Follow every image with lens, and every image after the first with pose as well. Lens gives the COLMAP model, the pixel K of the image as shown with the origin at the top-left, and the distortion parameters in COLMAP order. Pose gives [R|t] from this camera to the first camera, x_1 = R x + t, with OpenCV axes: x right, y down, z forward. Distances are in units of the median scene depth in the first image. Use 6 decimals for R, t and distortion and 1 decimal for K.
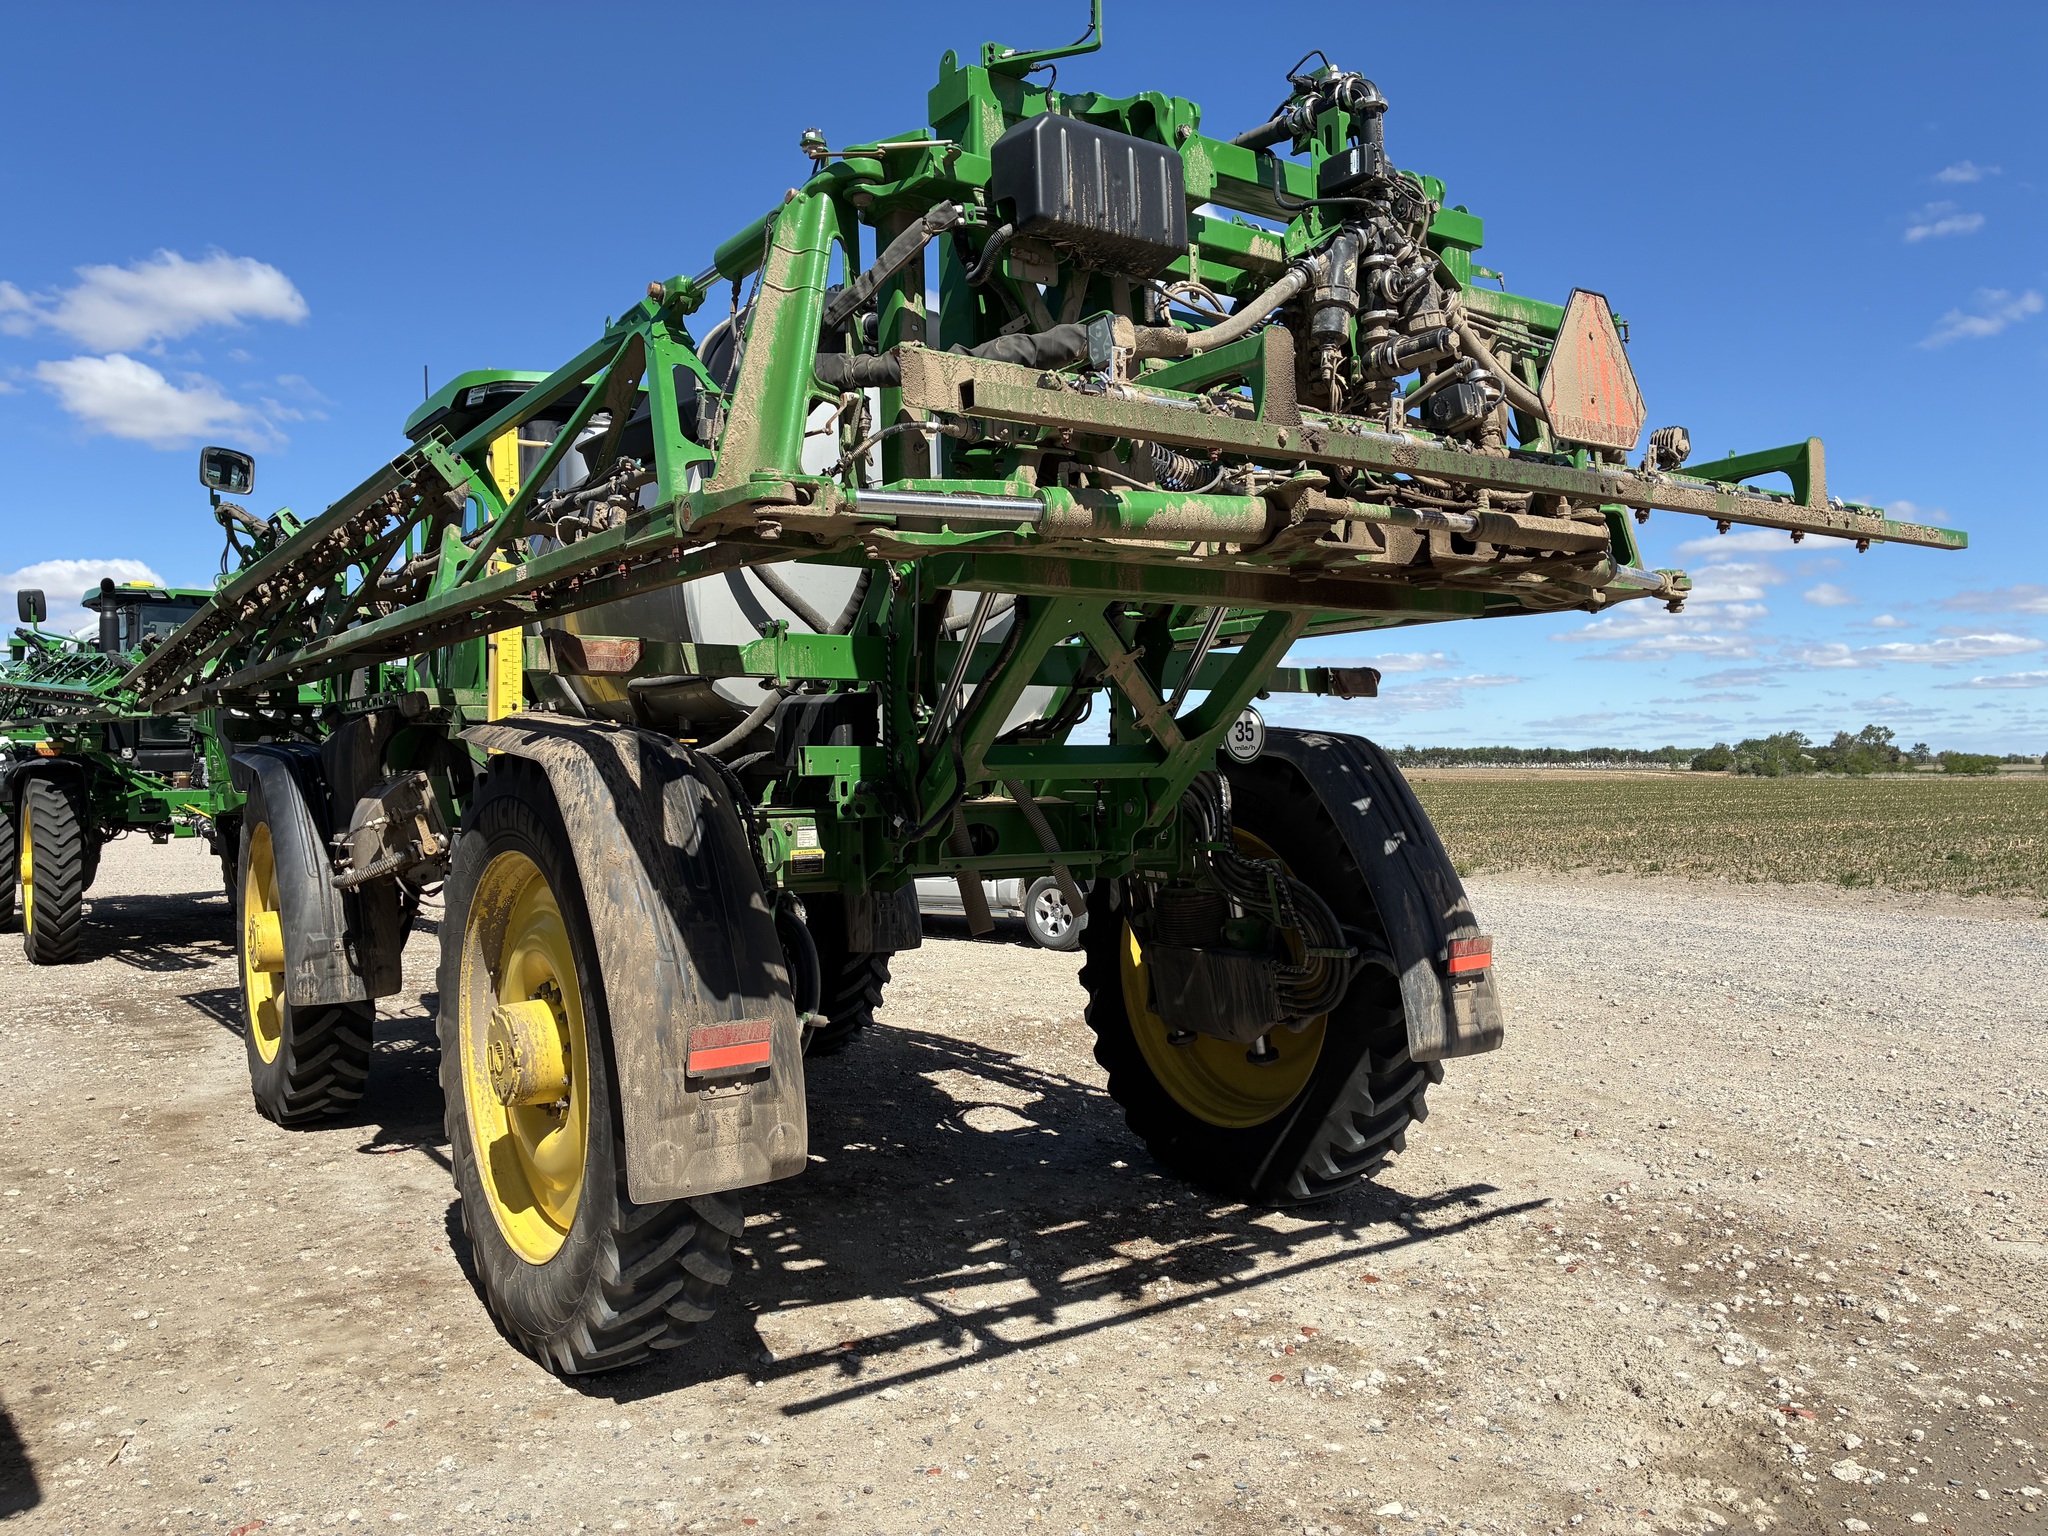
lens RADIAL K [[1515.9, 0, 1024.0], [0, 1515.9, 768.0], [0, 0, 1]] dist [0.090801, -0.244441]
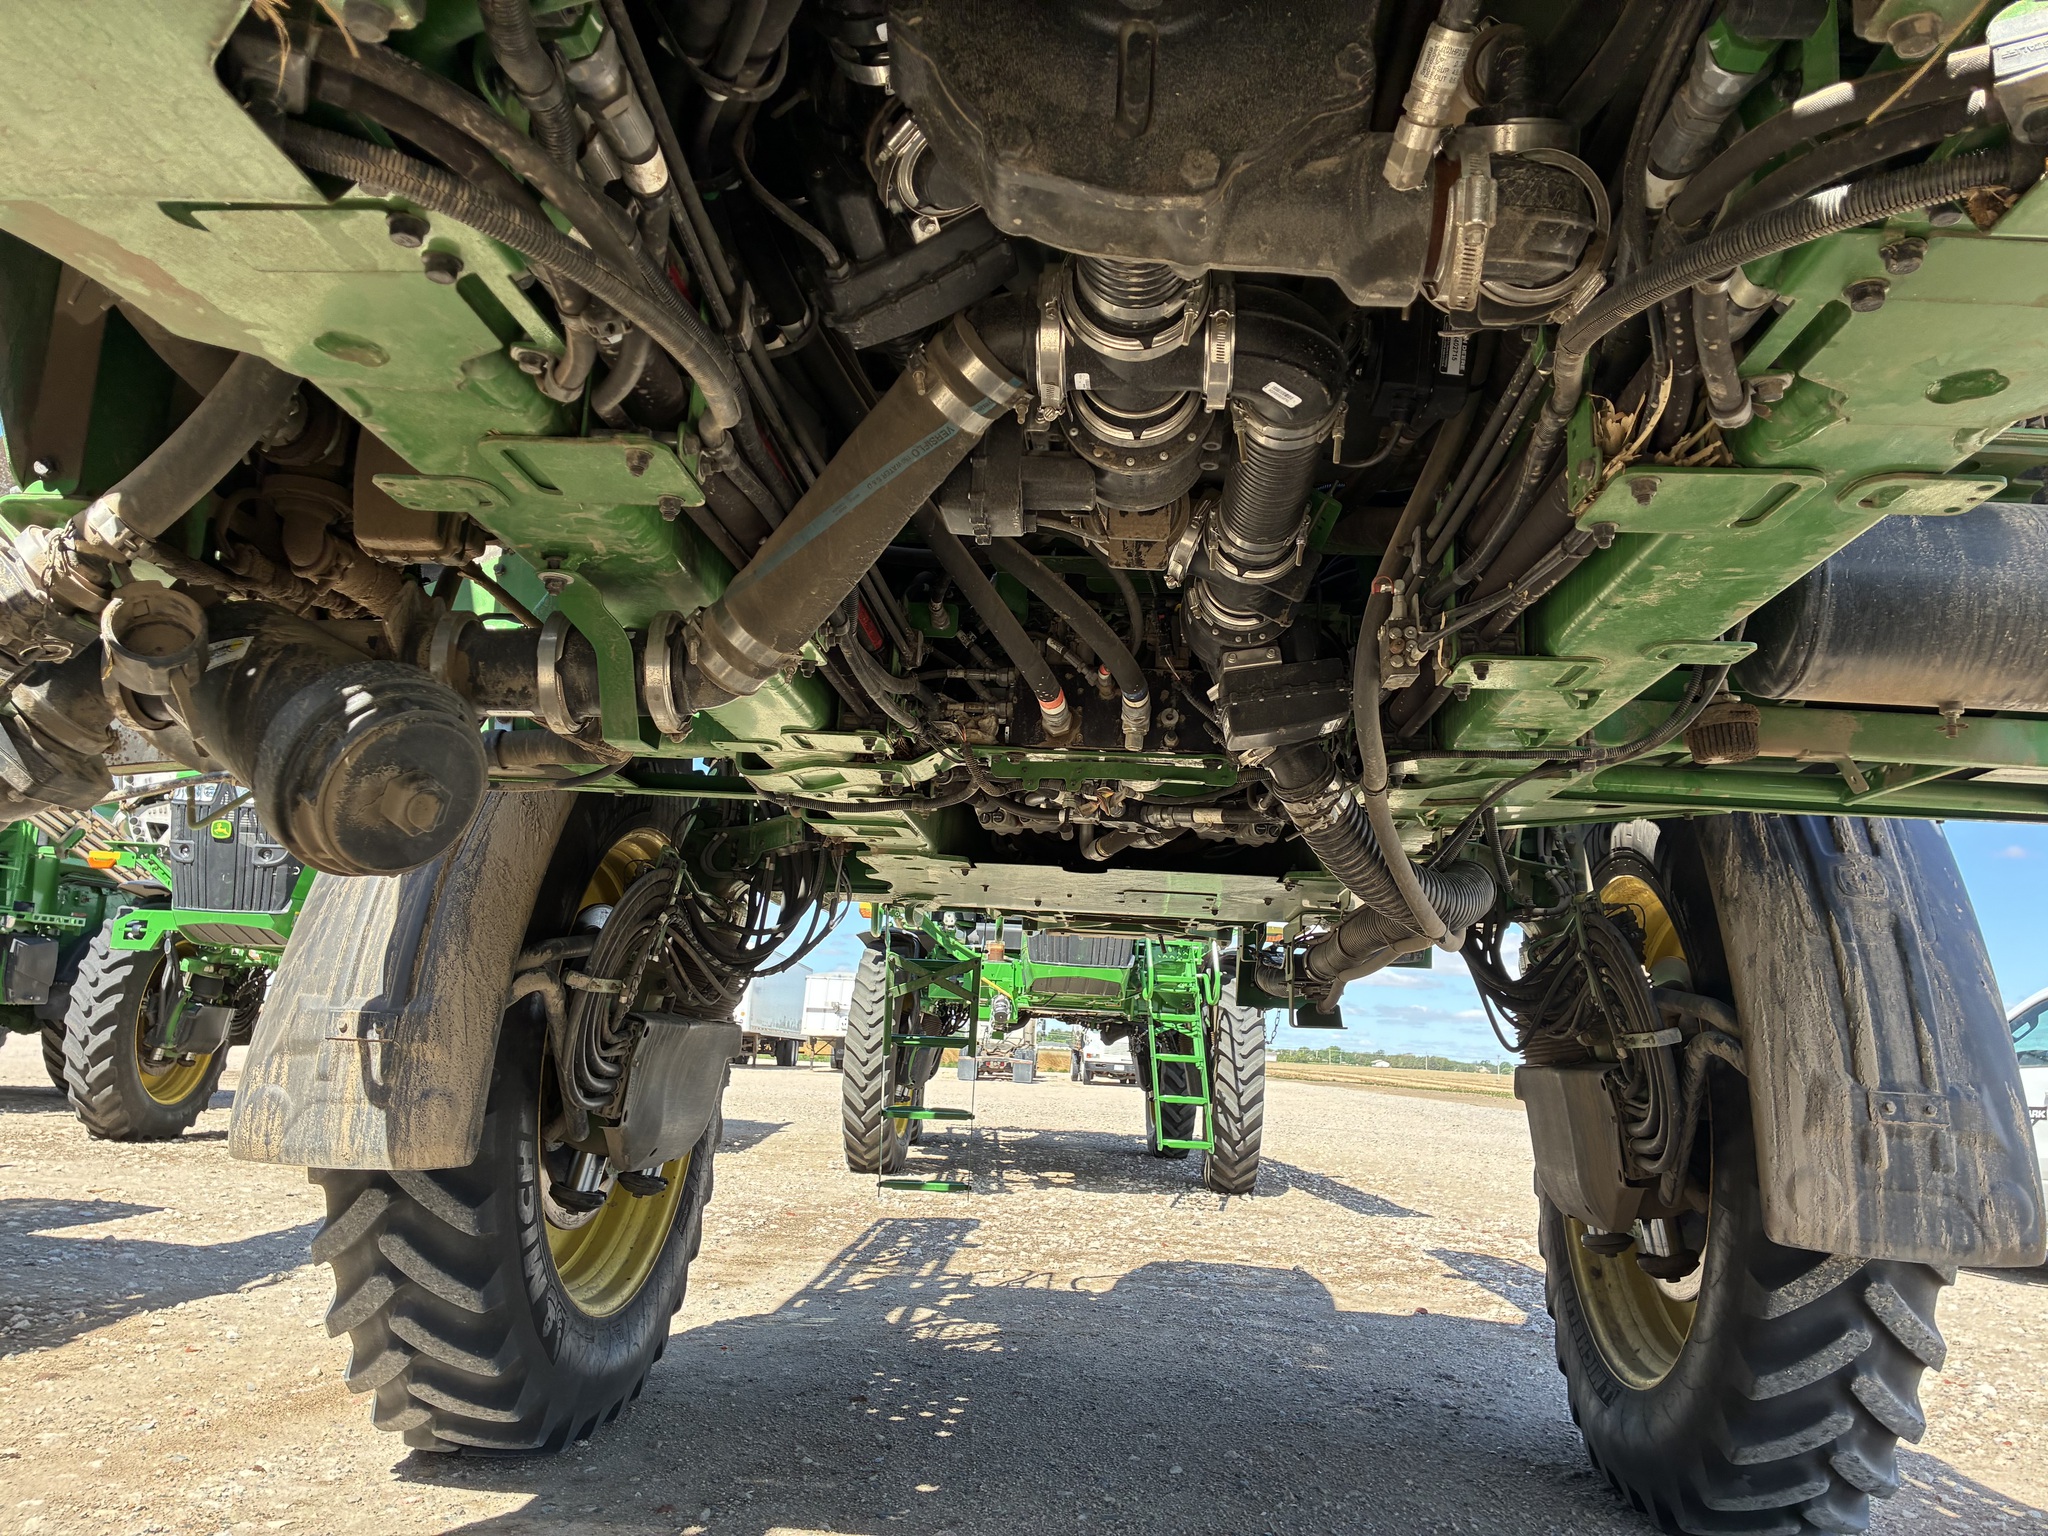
lens RADIAL K [[1556.2, 0, 1062.7], [0, 1556.2, 770.9], [0, 0, 1]] dist [0.095746, -0.091454]
pose [[0.788479, -0.055902, -0.612516, -0.042310], [-0.060374, 0.984017, -0.167525, 0.163245], [0.612091, 0.169070, 0.772502, 1.170957]]
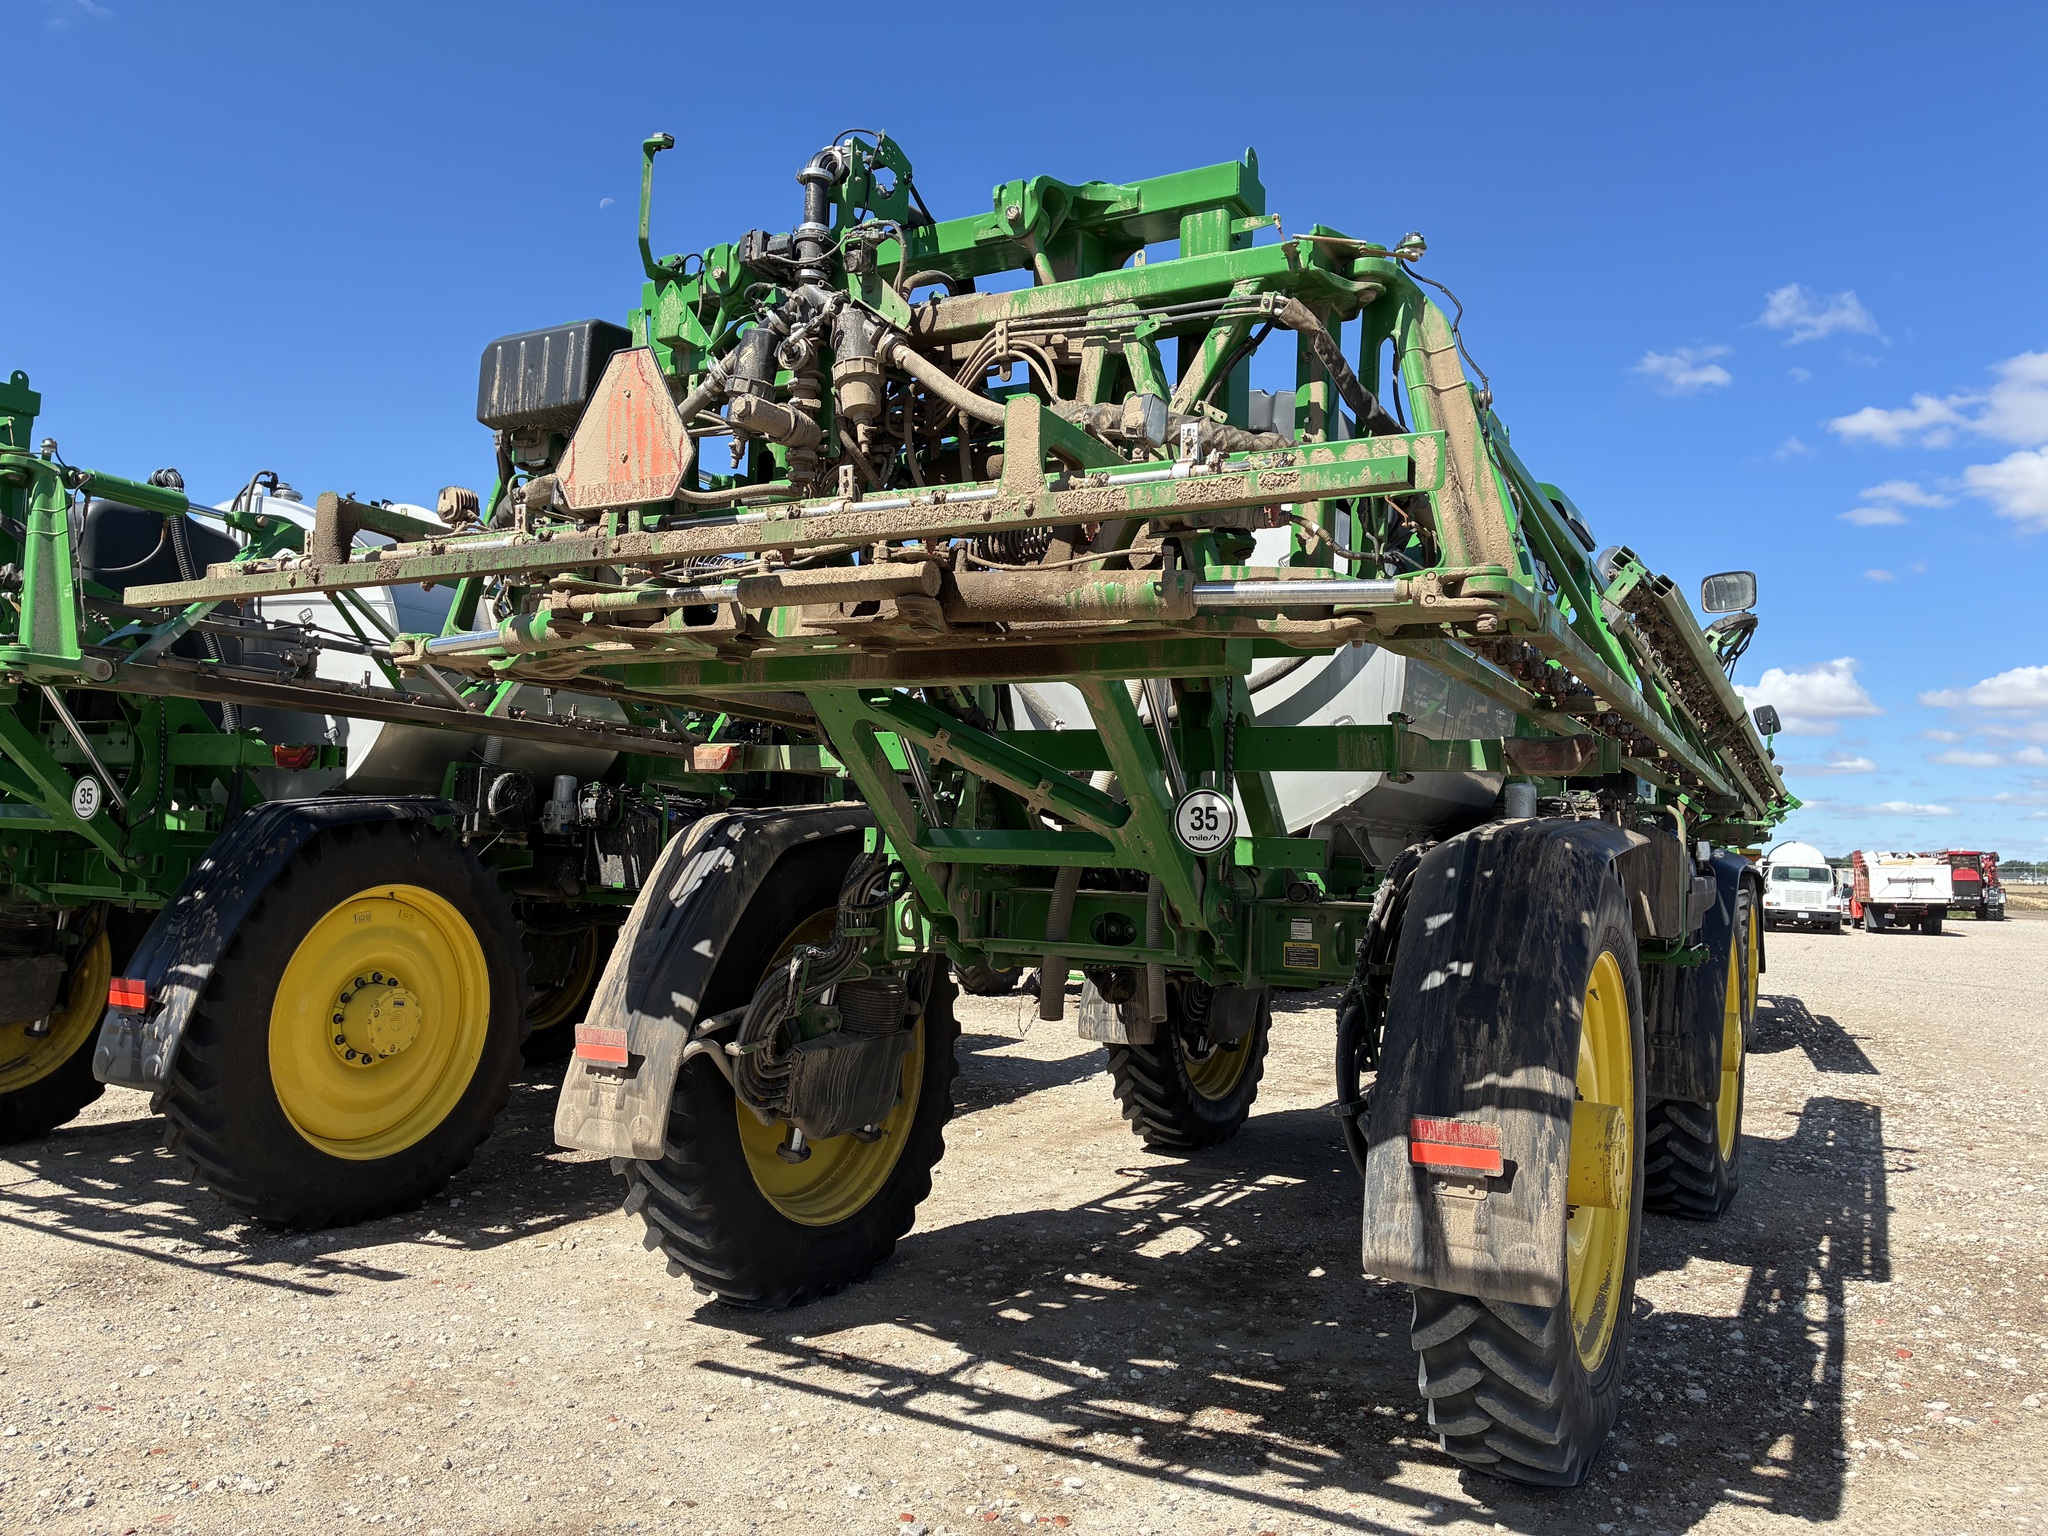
lens RADIAL K [[1537.4, 0, 1024.0], [0, 1537.4, 768.0], [0, 0, 1]] dist [0.060163, -0.091596]
pose [[0.432847, -0.027686, -0.901042, 0.975121], [-0.036847, 0.998150, -0.048371, -0.007639], [0.900714, 0.054138, 0.431026, 0.591830]]
